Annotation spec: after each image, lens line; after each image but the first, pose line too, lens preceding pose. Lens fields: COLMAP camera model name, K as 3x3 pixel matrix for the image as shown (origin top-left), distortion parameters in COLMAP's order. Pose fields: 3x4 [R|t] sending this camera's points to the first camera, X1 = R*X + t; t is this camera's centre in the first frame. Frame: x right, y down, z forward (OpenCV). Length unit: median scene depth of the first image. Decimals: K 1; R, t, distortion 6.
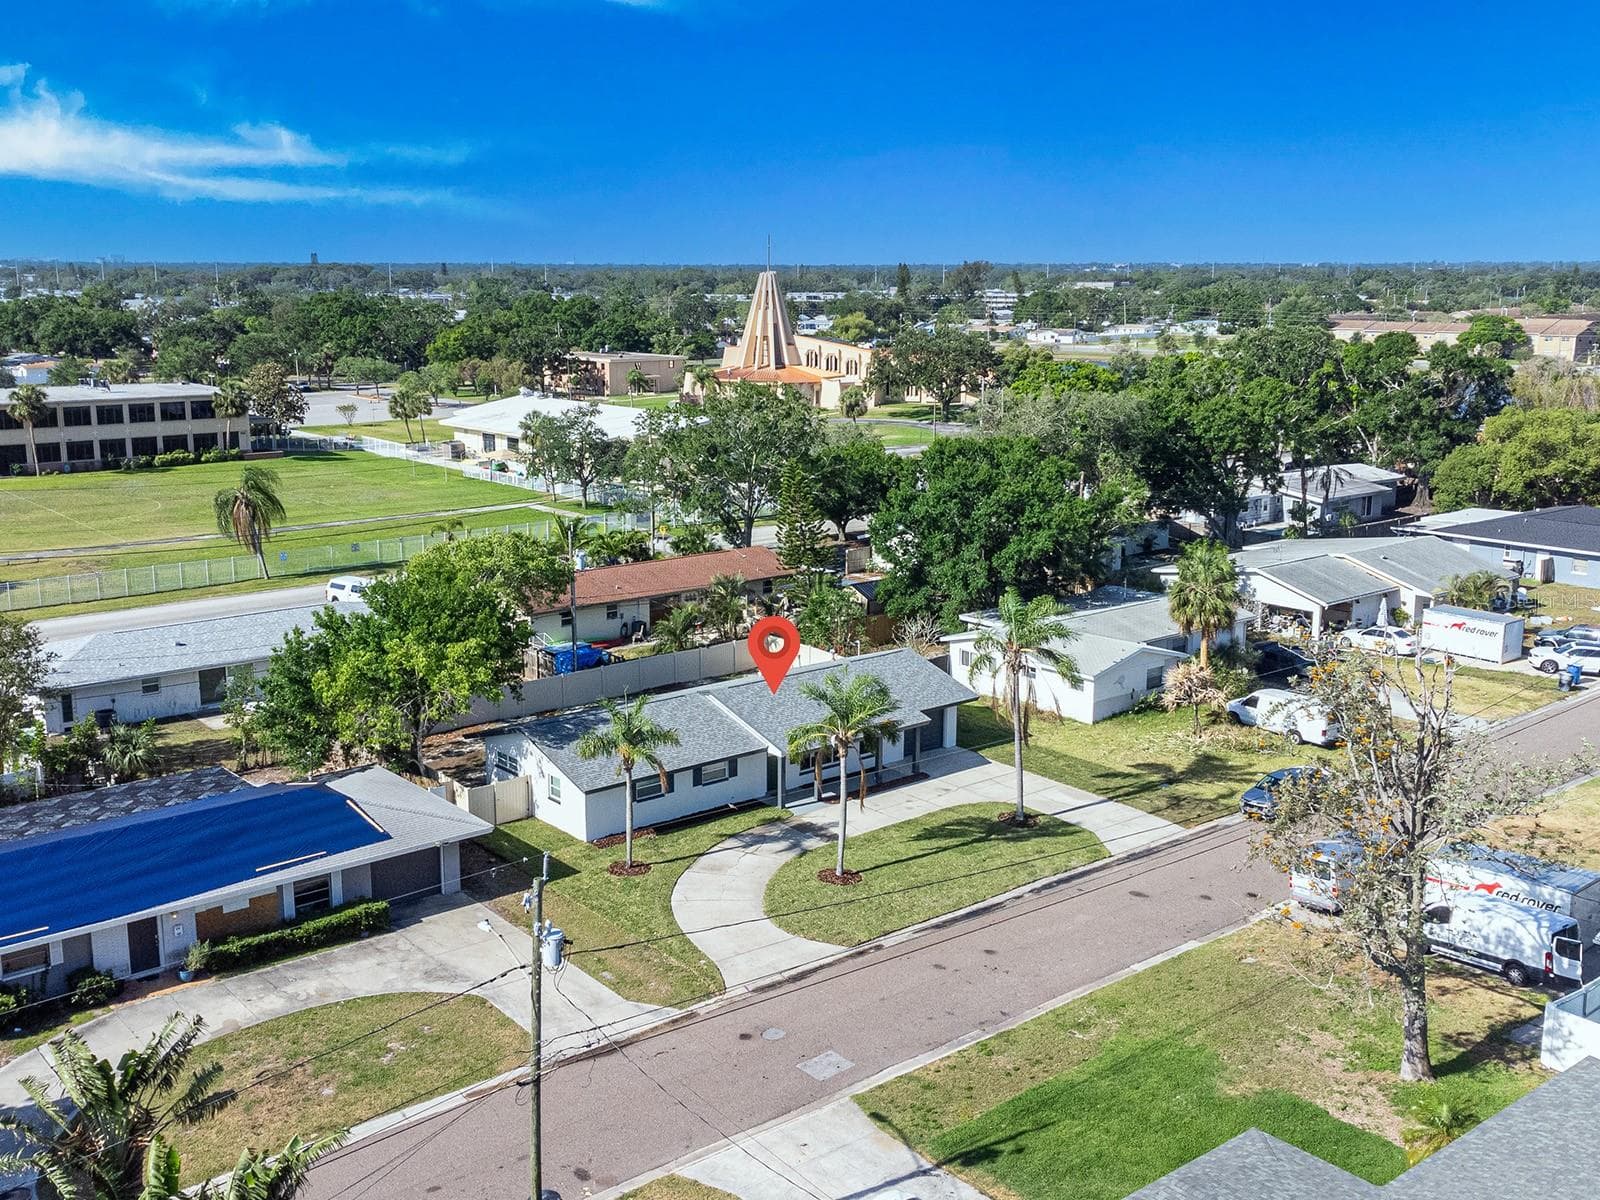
lens RADIAL K [[1755.9, 0, 800.0], [0, 1755.9, 600.0], [0, 0, 1]] dist [0.018044, 0.011222]
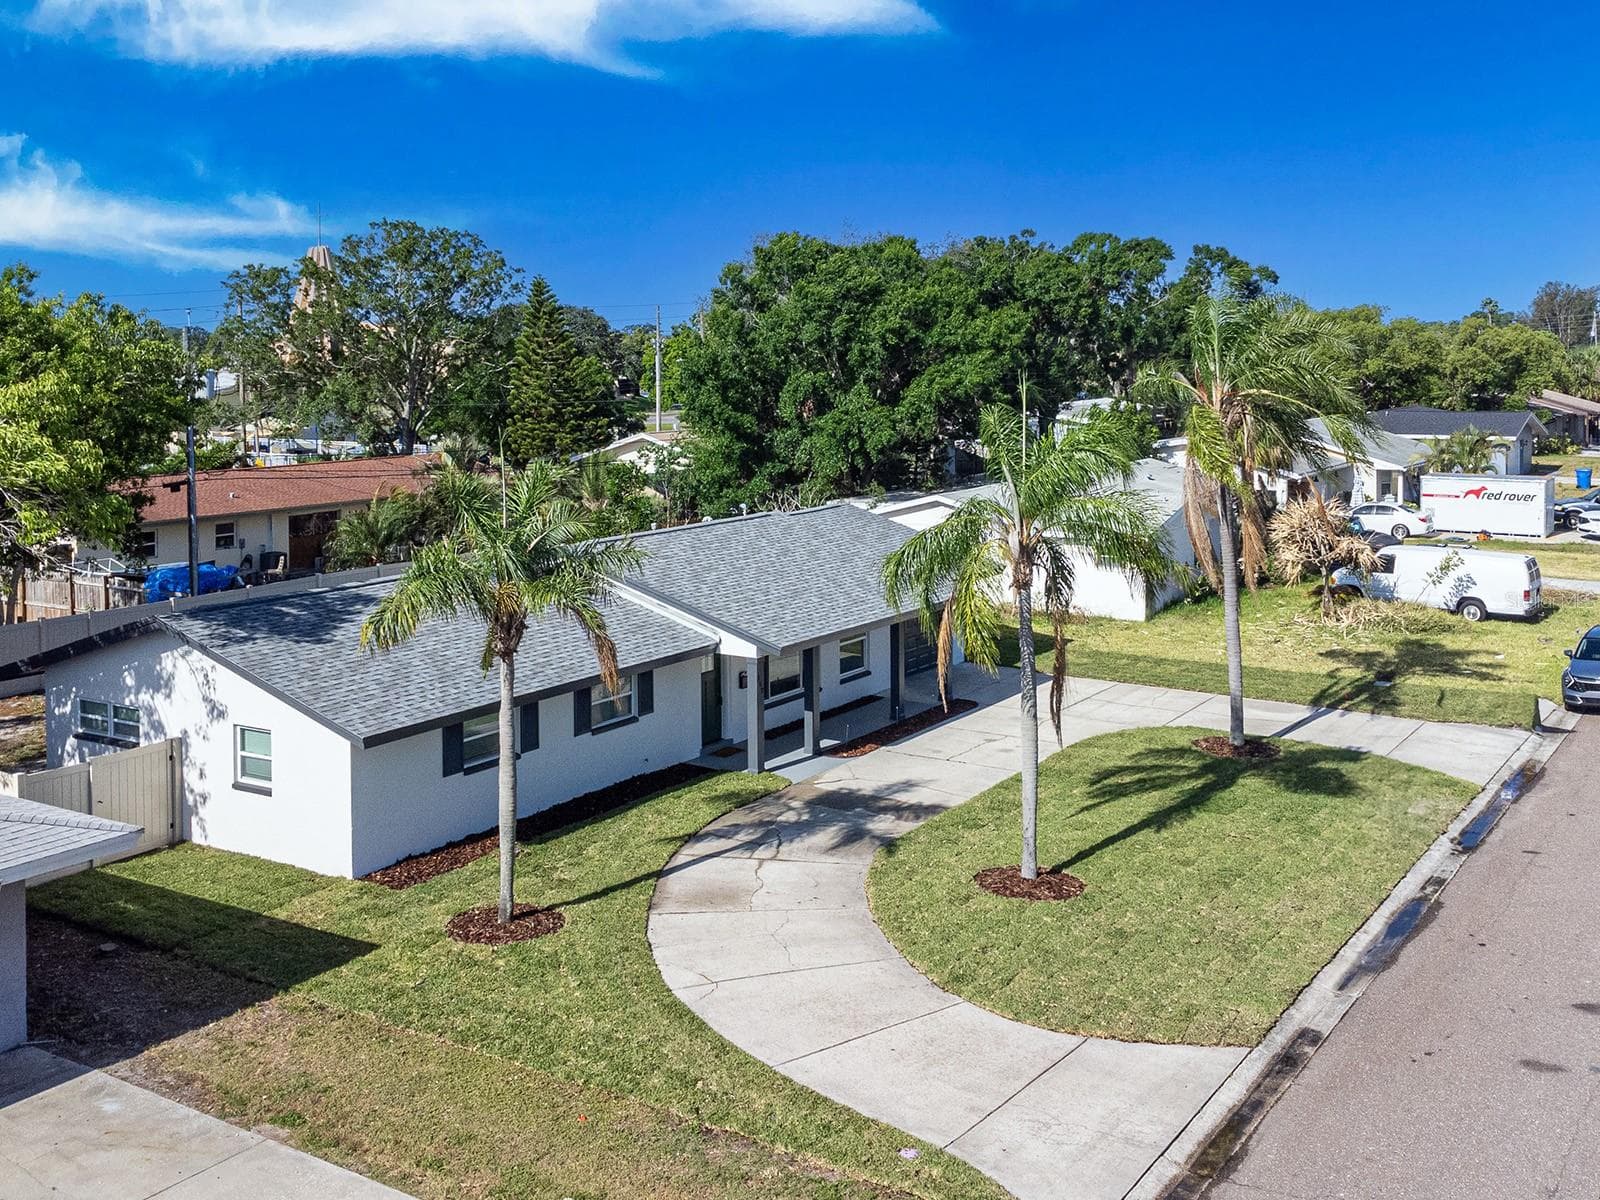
lens RADIAL K [[1576.6, 0, 800.0], [0, 1576.6, 600.0], [0, 0, 1]] dist [-0.010650, -0.006275]
pose [[0.943327, -0.046246, 0.328626, -0.137287], [0.070540, 0.995556, -0.062385, 0.102363], [-0.324281, 0.082031, 0.942397, 0.613899]]
